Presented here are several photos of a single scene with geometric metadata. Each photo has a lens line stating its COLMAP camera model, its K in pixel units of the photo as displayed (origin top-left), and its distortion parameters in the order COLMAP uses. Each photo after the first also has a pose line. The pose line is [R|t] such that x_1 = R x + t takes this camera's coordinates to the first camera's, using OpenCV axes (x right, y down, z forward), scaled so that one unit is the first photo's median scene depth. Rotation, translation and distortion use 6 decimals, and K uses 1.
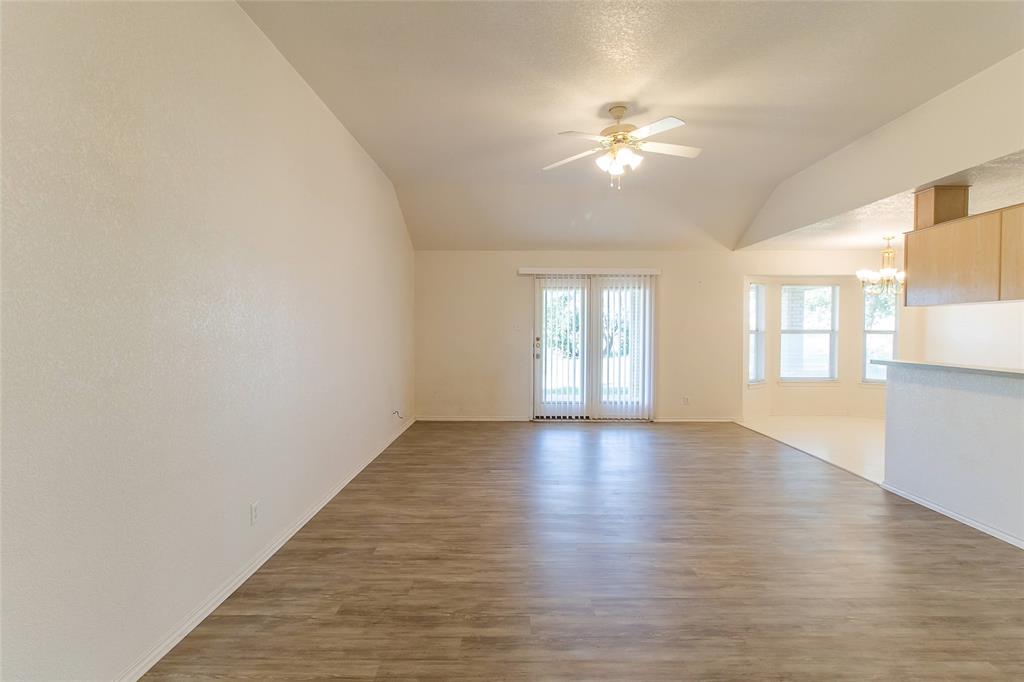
lens RADIAL K [[477.1, 0, 512.3], [0, 477.1, 337.1], [0, 0, 1]] dist [0.001852, 0.000335]
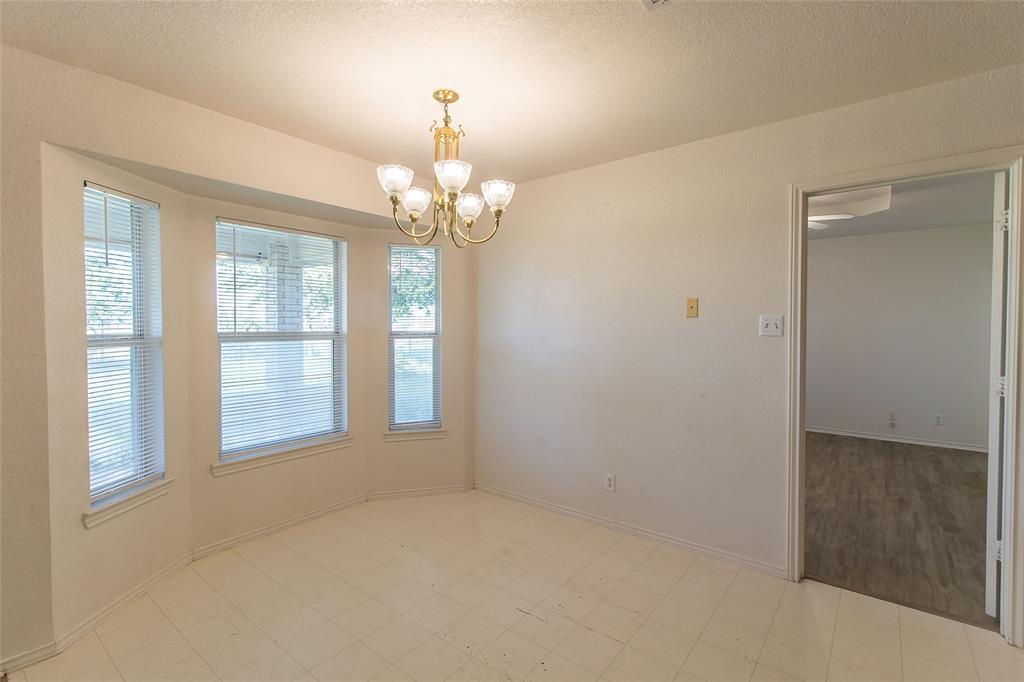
lens RADIAL K [[469.1, 0, 513.1], [0, 469.1, 337.3], [0, 0, 1]] dist [0.002270, 0.000166]
pose [[0.611882, -0.019572, 0.790707, 0.558786], [0.015765, 0.999797, 0.012548, -0.017126], [-0.790792, 0.004788, 0.612067, 0.784728]]
